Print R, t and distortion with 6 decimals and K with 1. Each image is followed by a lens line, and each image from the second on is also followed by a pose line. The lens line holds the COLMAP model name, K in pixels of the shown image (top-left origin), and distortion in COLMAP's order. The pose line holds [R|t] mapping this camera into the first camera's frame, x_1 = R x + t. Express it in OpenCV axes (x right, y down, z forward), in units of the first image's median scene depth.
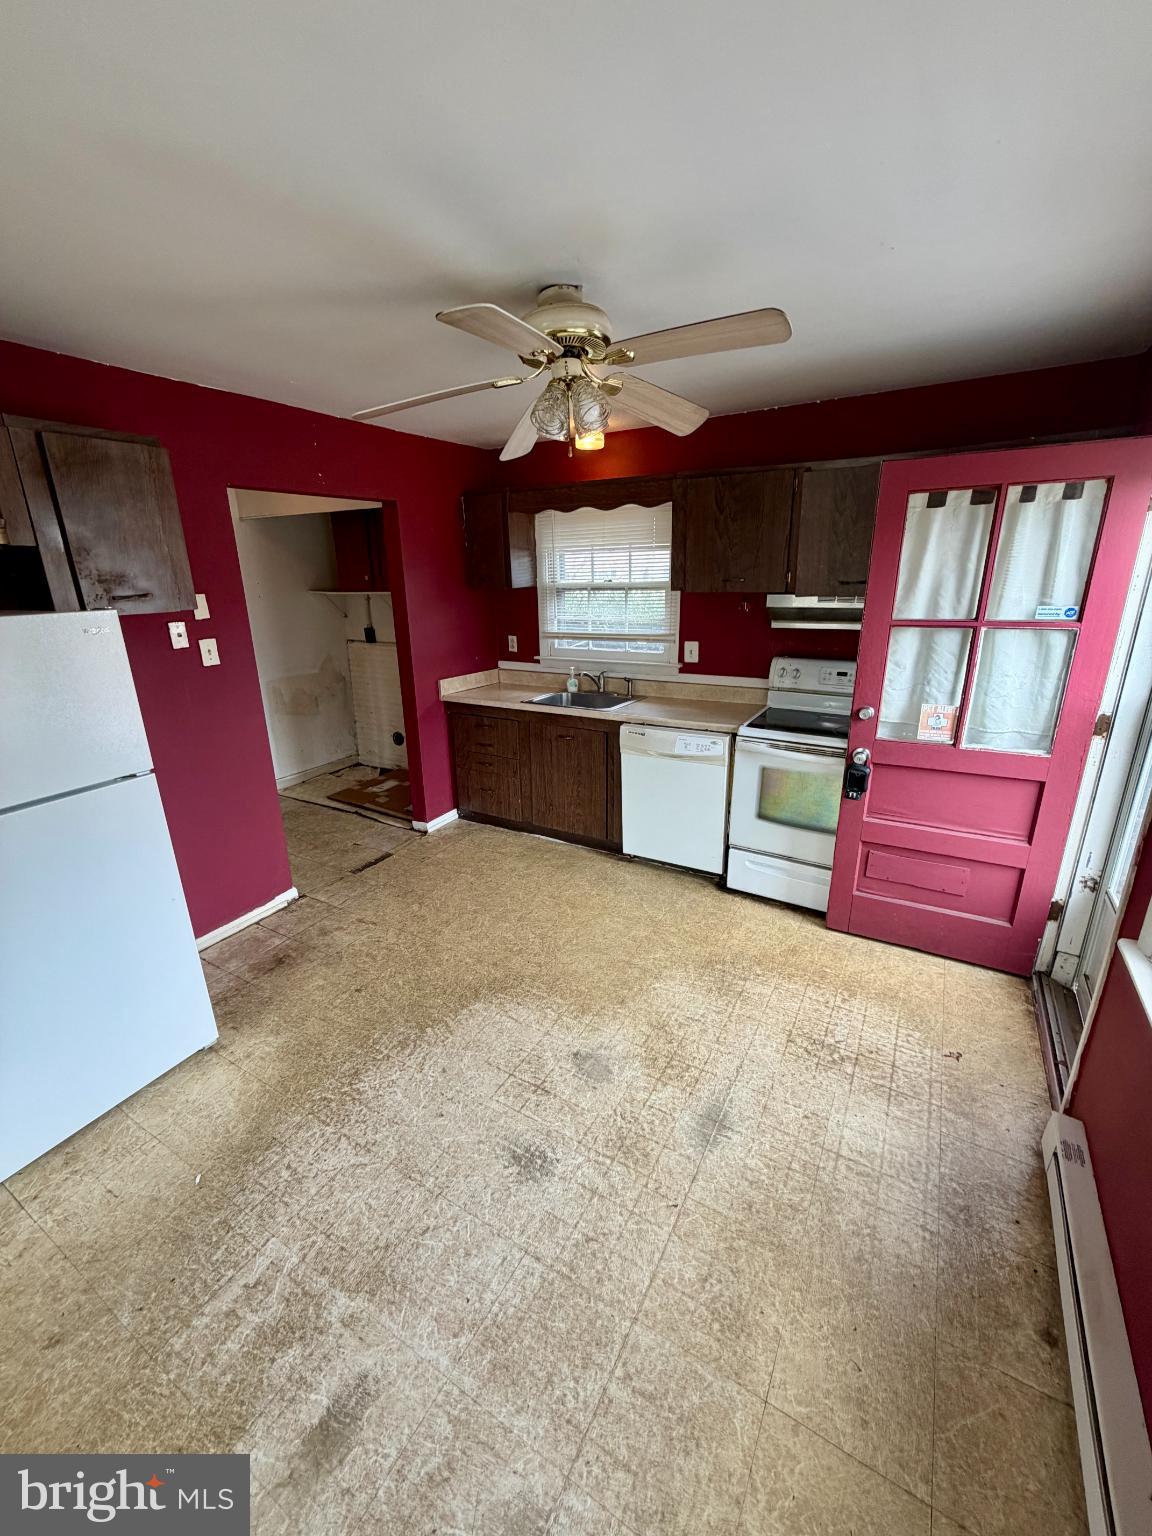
lens RADIAL K [[613.1, 0, 575.8], [0, 613.1, 765.1], [0, 0, 1]] dist [0.000739, -0.000151]
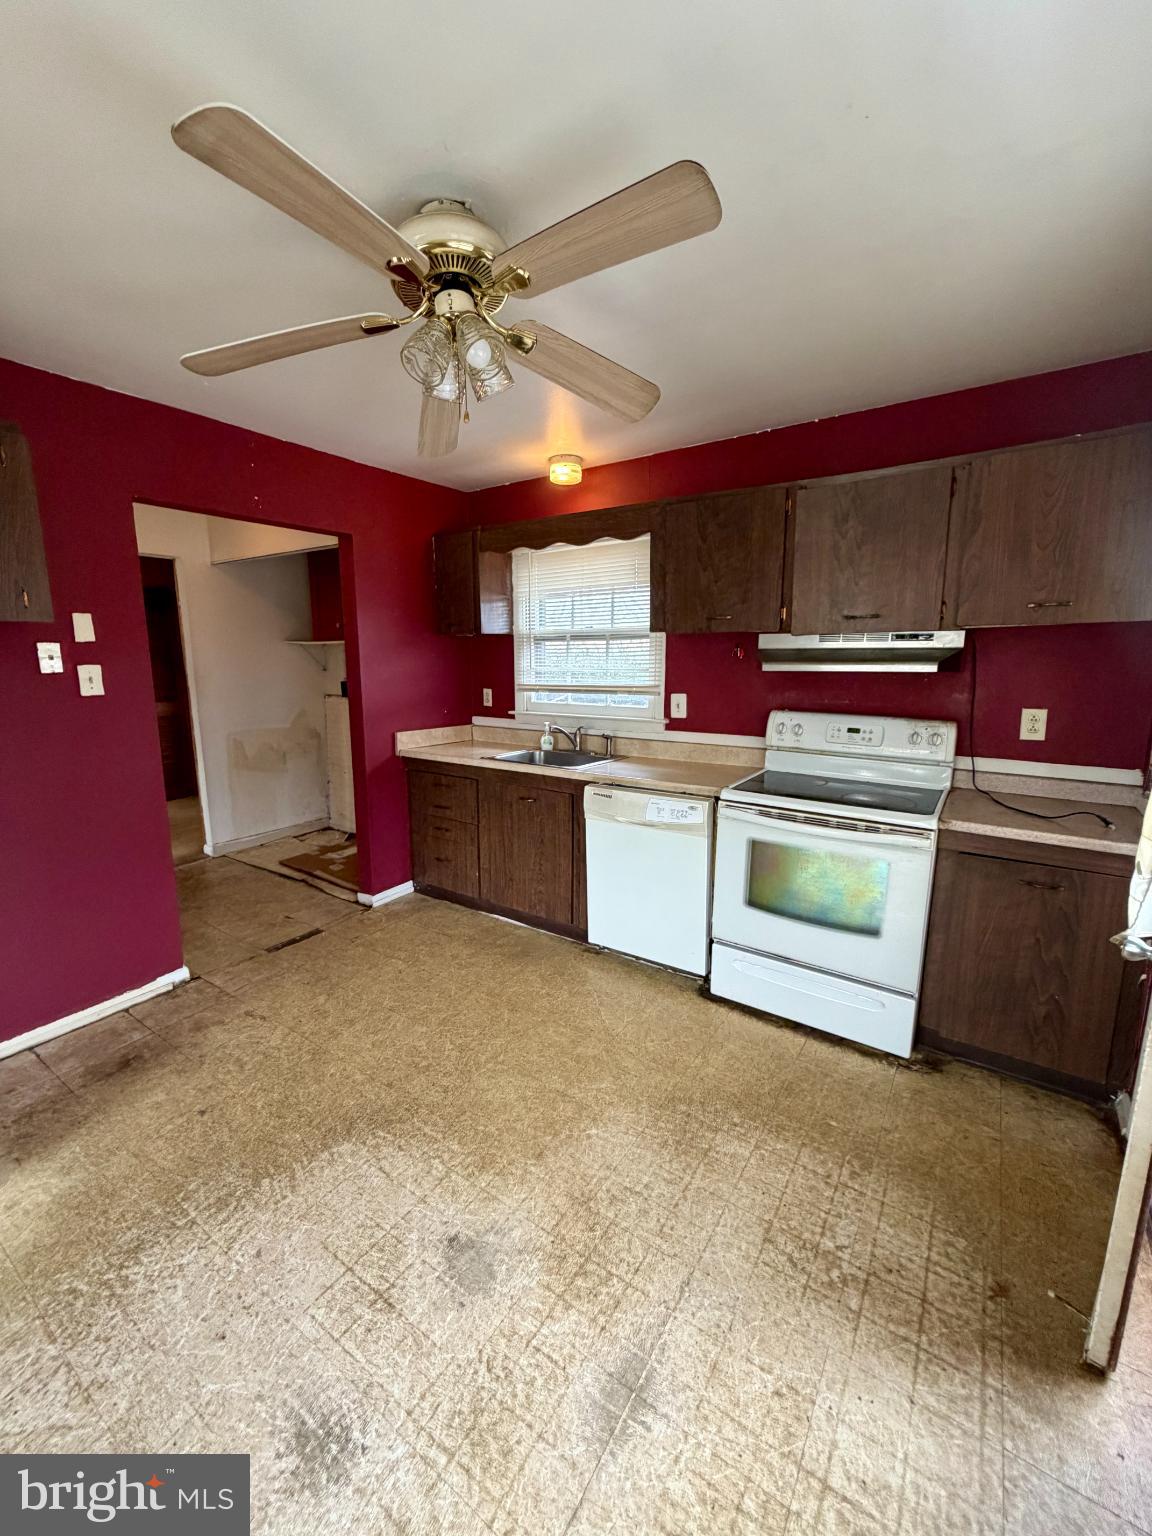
lens RADIAL K [[613.1, 0, 575.8], [0, 613.1, 764.6], [0, 0, 1]] dist [0.000739, -0.000151]
pose [[0.997753, 0.028905, -0.060445, 0.134167], [-0.036588, 0.990821, -0.130137, 0.019952], [0.056129, 0.132056, 0.989652, 0.202726]]
